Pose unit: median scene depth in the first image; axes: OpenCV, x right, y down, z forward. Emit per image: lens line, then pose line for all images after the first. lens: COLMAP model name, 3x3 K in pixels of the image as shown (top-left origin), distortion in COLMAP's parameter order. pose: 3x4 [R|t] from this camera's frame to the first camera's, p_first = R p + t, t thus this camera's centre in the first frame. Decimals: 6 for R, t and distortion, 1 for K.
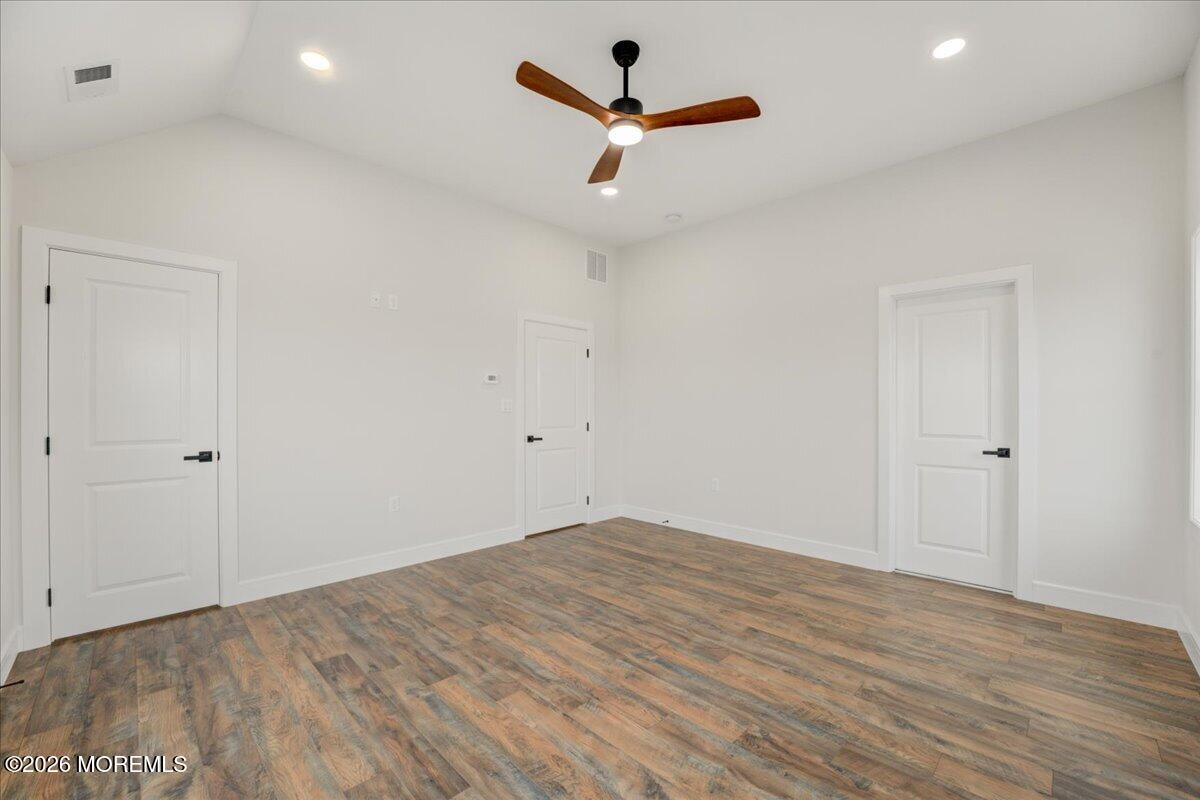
lens RADIAL K [[484.4, 0, 596.2], [0, 484.4, 407.4], [0, 0, 1]] dist [0.000858, 0.000018]
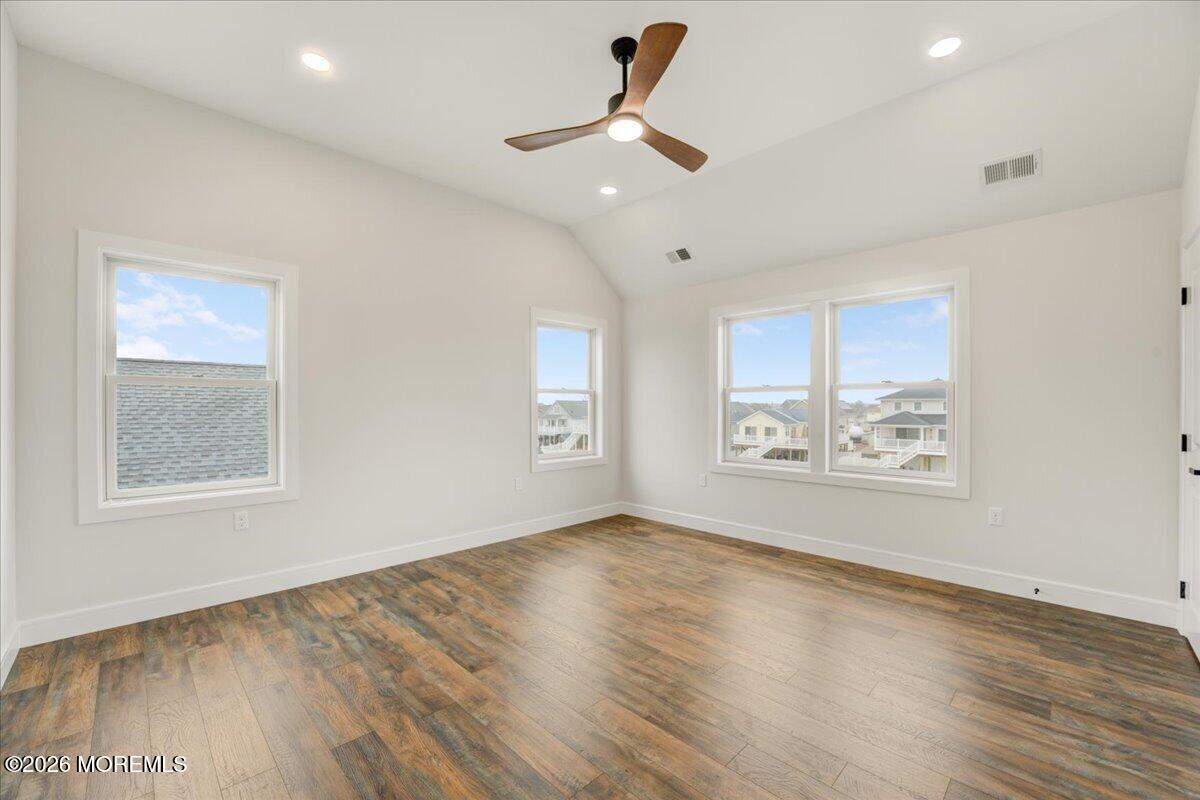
lens RADIAL K [[484.4, 0, 596.2], [0, 484.4, 407.4], [0, 0, 1]] dist [0.000858, 0.000018]
pose [[-0.999995, -0.002050, 0.002530, 0.124825], [-0.002059, 0.999991, -0.003645, 0.009345], [-0.002523, -0.003650, -0.999990, 2.112479]]
